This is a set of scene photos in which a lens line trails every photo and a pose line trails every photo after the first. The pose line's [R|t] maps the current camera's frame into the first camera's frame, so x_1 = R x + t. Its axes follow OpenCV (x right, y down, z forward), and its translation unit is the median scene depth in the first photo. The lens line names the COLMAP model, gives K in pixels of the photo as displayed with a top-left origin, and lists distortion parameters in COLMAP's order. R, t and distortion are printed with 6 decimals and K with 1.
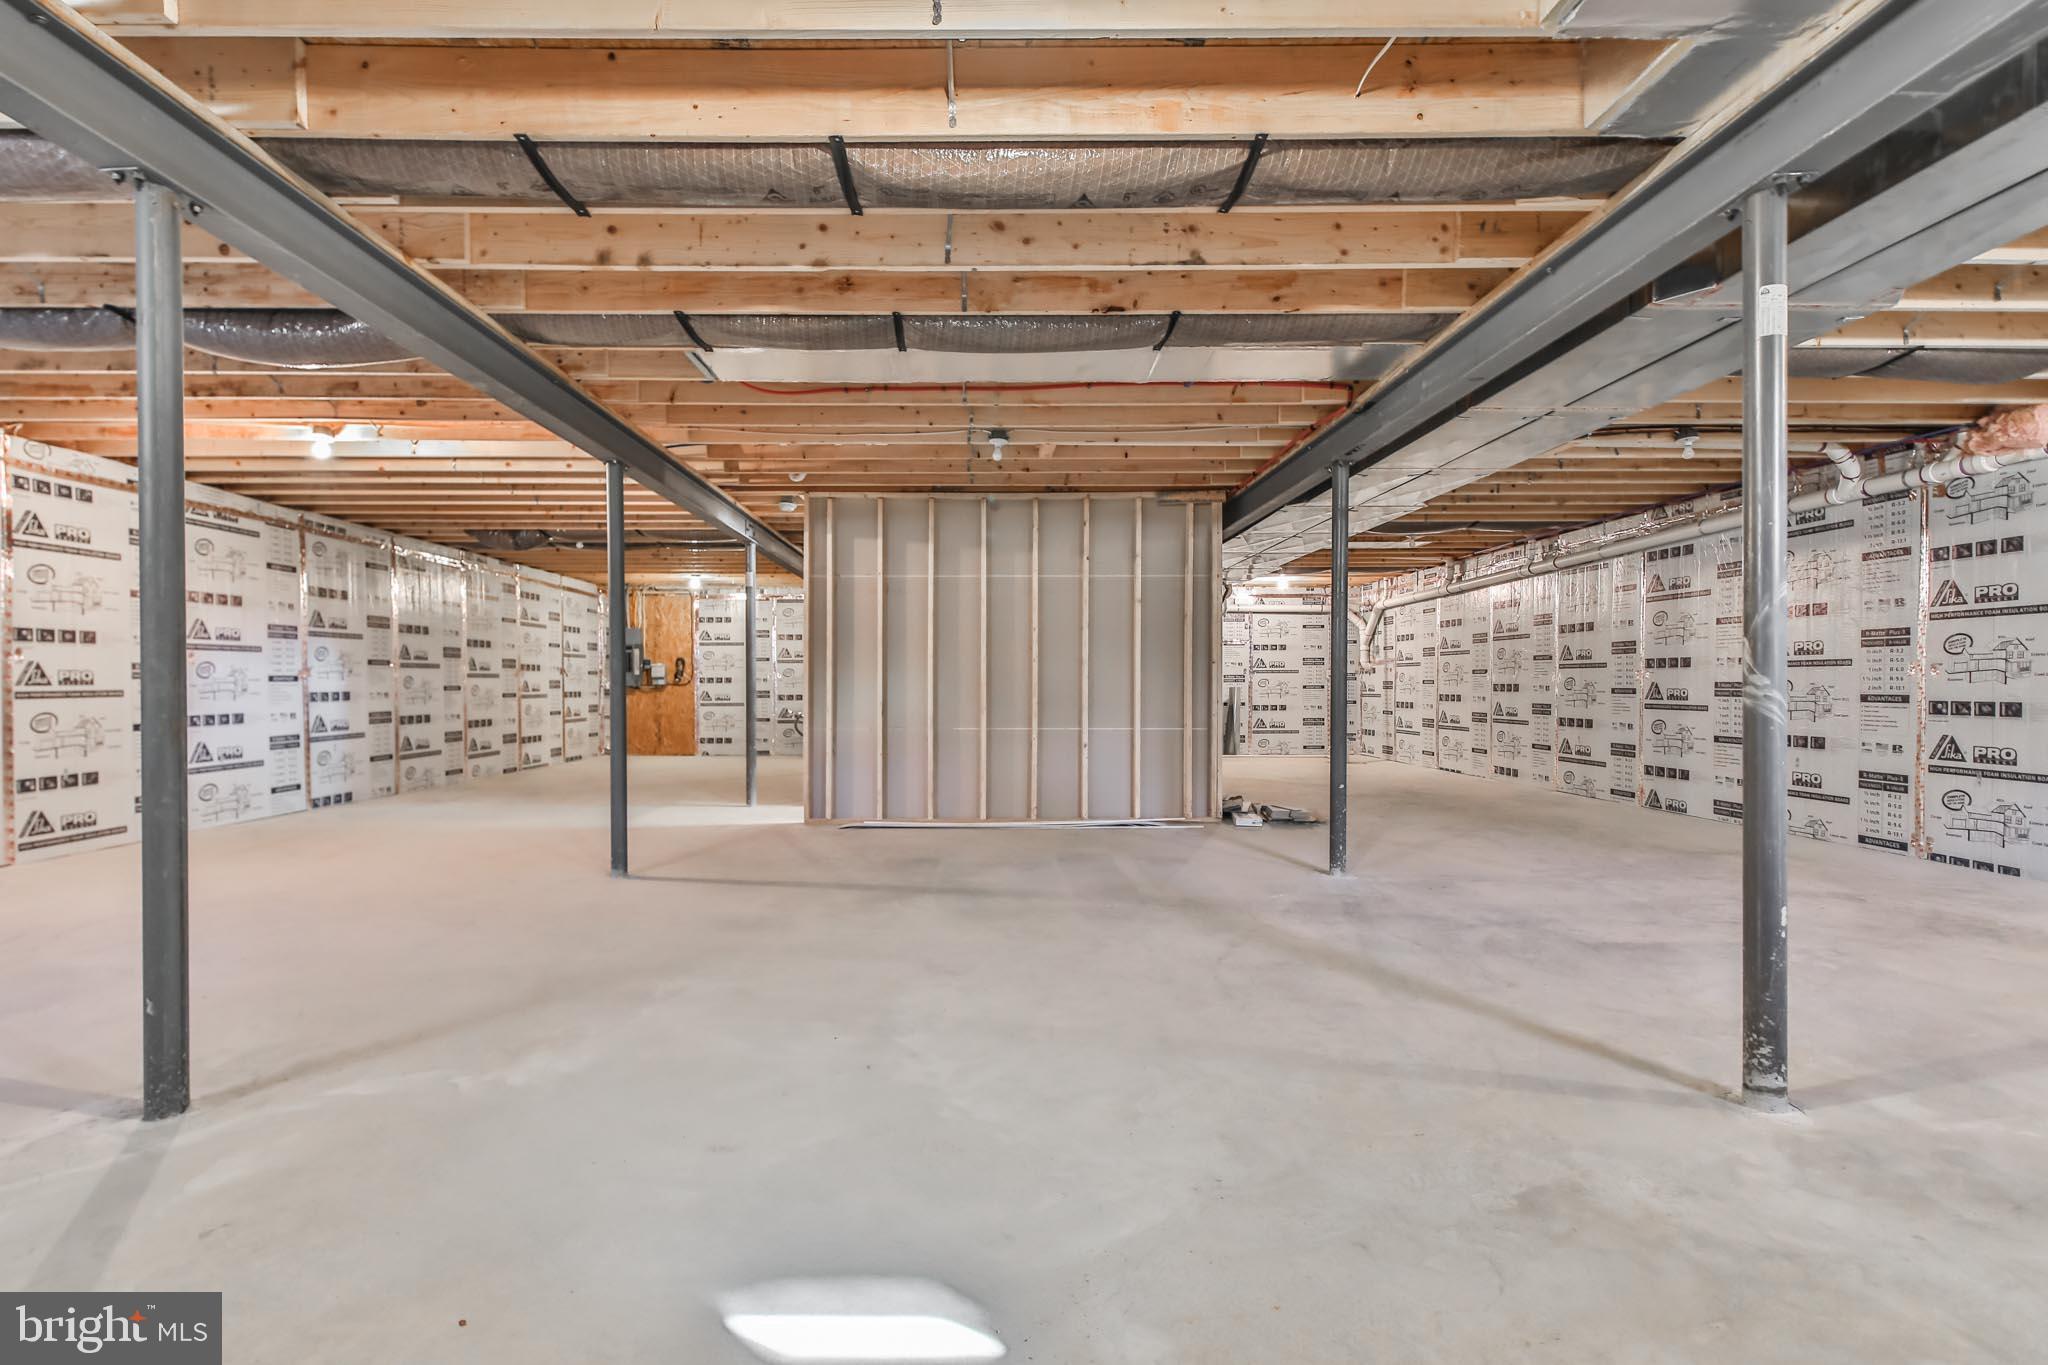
lens RADIAL K [[923.8, 0, 1019.9], [0, 923.8, 686.1], [0, 0, 1]] dist [0.009815, -0.004505]
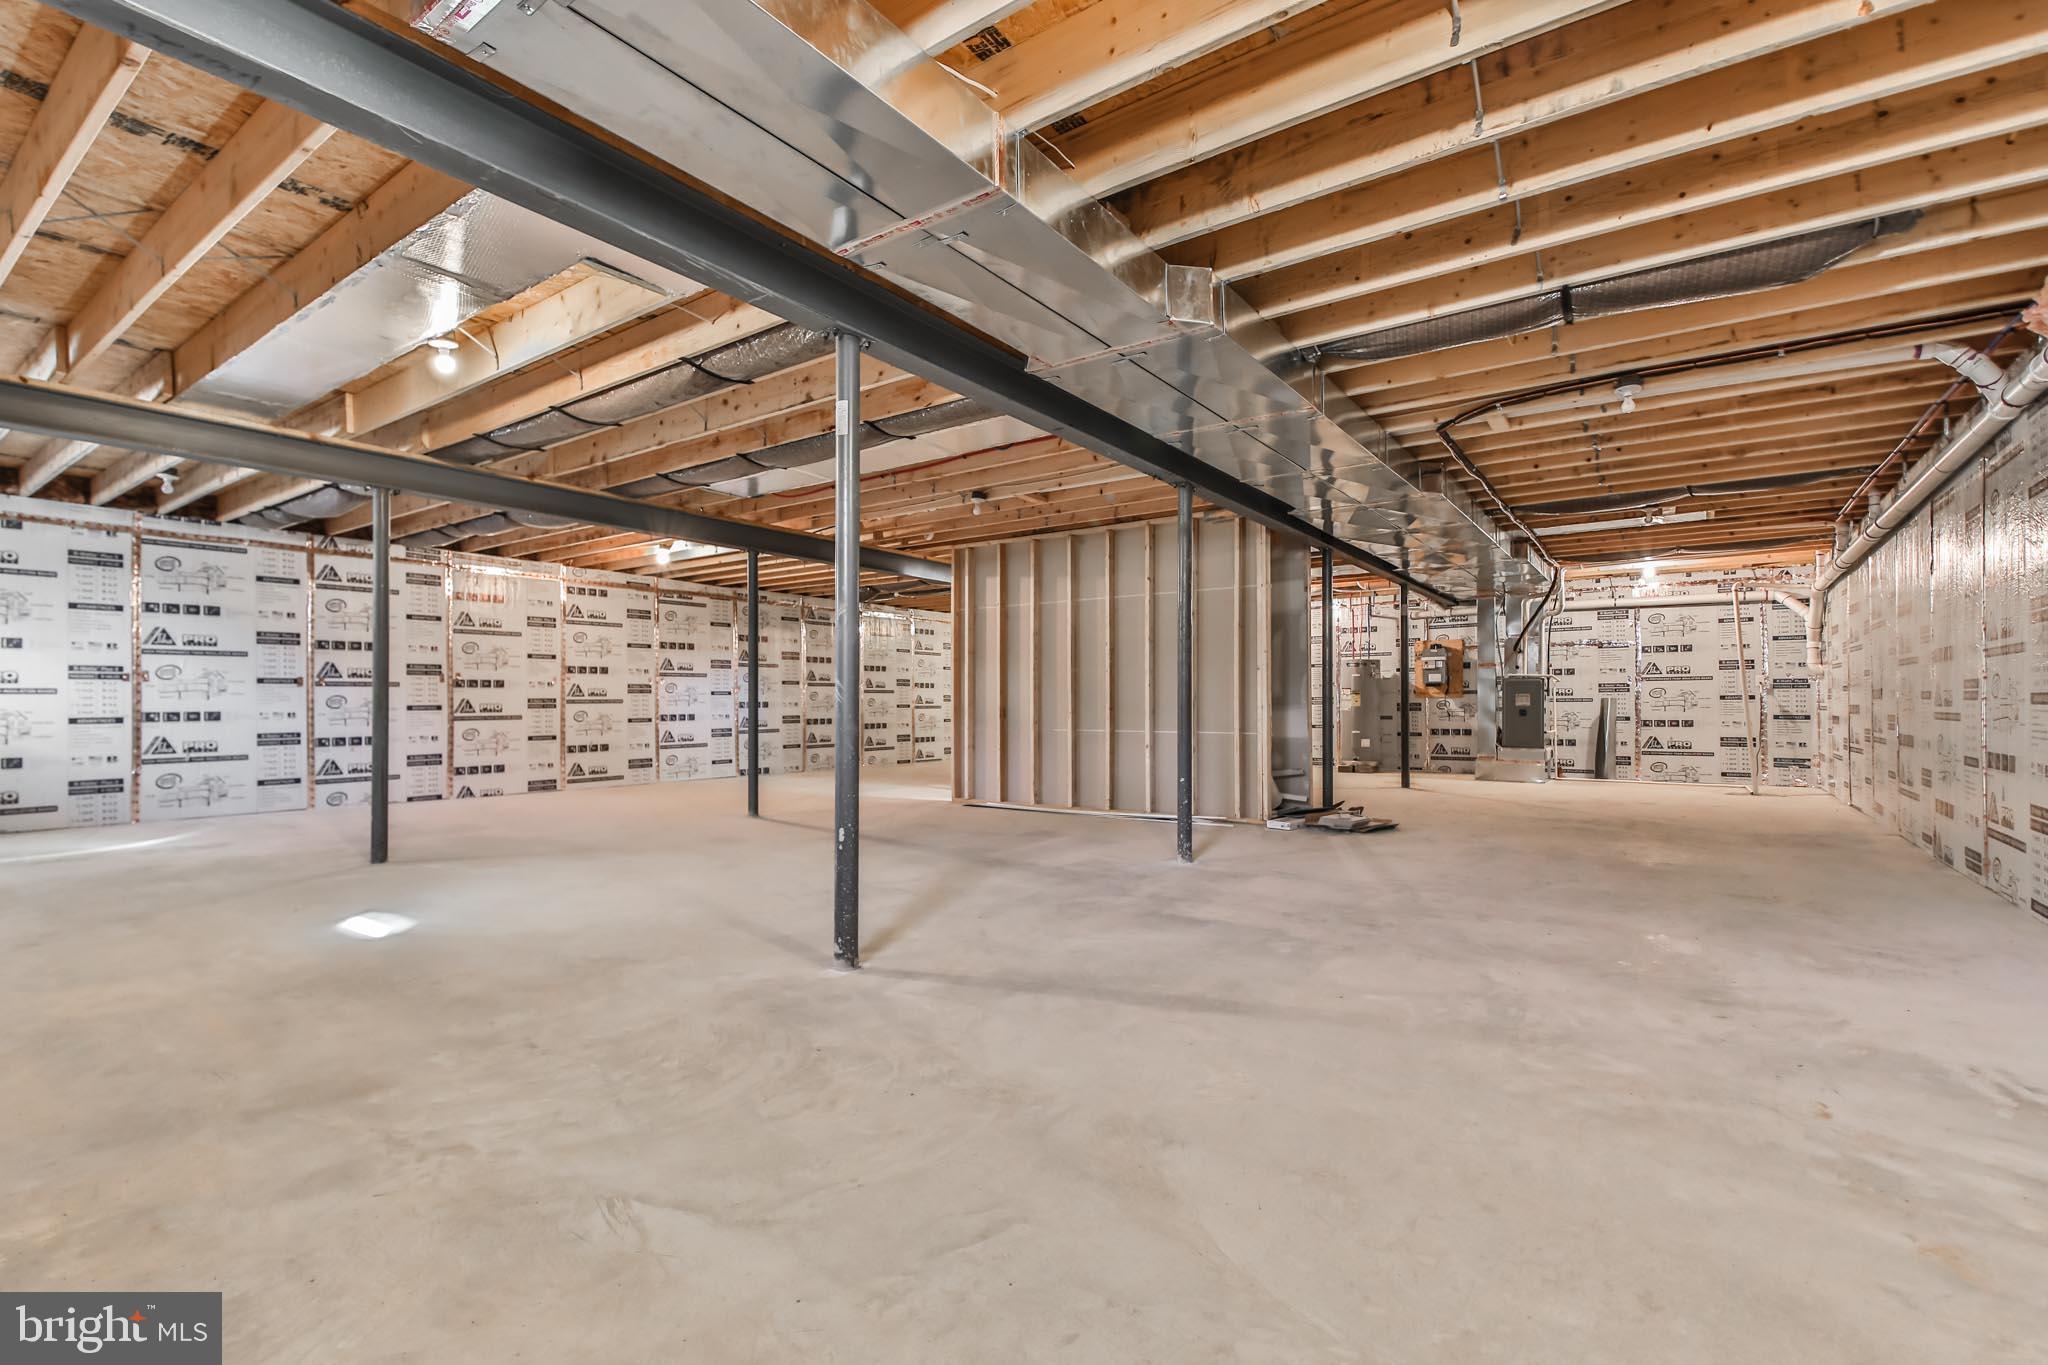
lens RADIAL K [[923.8, 0, 1003.7], [0, 923.8, 693.9], [0, 0, 1]] dist [0.009815, -0.004505]
pose [[0.806545, -0.008471, -0.591113, 0.708578], [0.001419, 0.999922, -0.012393, 0.017392], [0.591172, 0.009157, 0.806494, -0.004978]]
